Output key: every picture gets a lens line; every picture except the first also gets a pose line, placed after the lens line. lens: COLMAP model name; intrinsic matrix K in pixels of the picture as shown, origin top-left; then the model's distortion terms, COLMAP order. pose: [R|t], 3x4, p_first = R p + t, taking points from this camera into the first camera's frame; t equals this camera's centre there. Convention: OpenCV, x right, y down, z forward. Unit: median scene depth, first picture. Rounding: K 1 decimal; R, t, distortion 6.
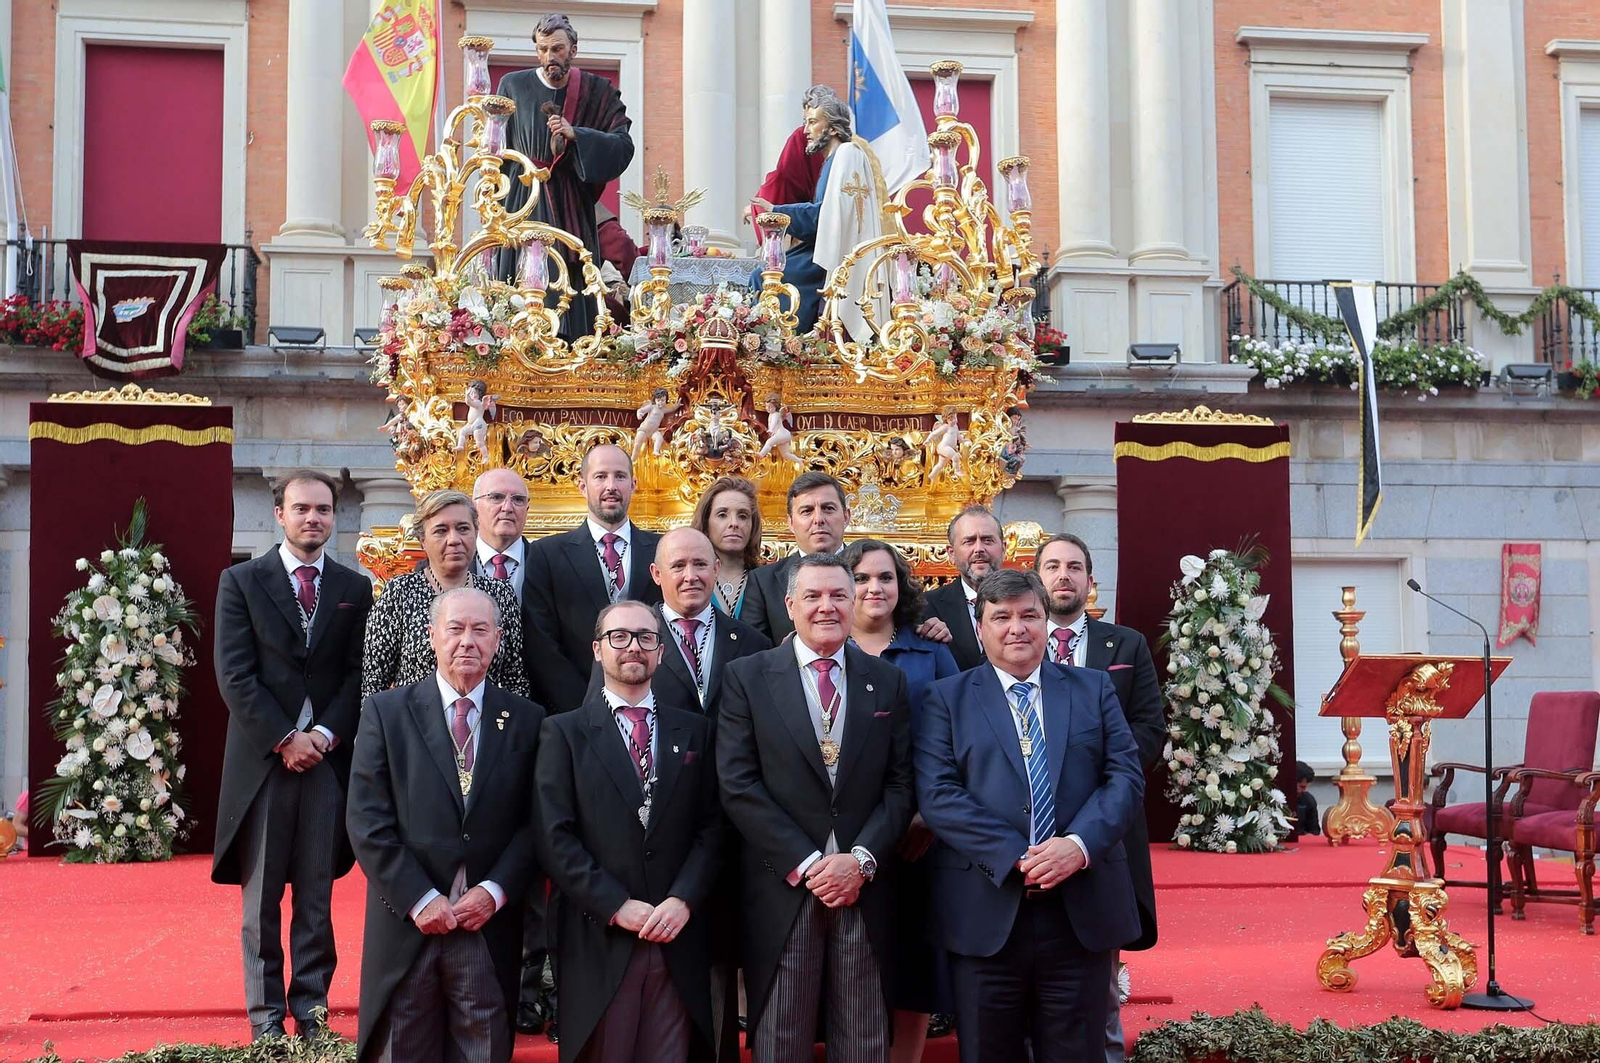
lens RADIAL K [[1871.4, 0, 818.8], [0, 1871.4, 596.0], [0, 0, 1]] dist [0.005179, 0.069447]
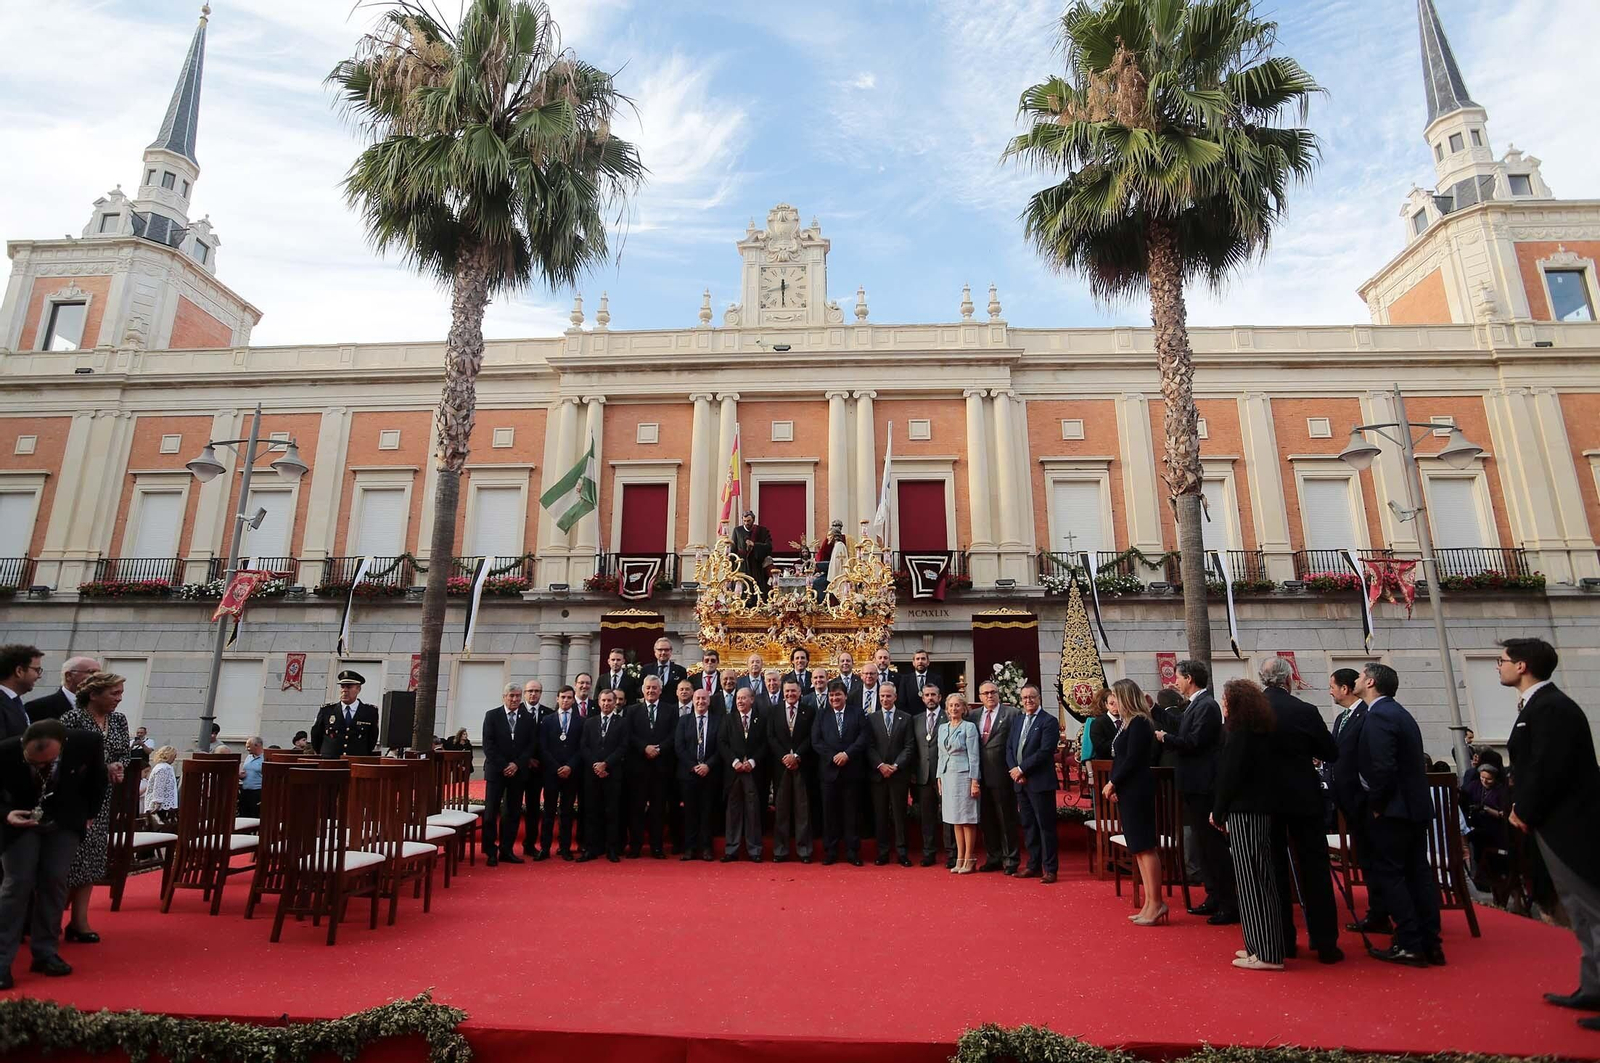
lens RADIAL K [[867.4, 0, 796.6], [0, 867.4, 524.7], [0, 0, 1]] dist [-0.076880, 0.043115]
pose [[0.984301, -0.032843, -0.173418, 0.111498], [0.003992, 0.986426, -0.164157, -0.013497], [0.176455, 0.160888, 0.971071, -0.261326]]
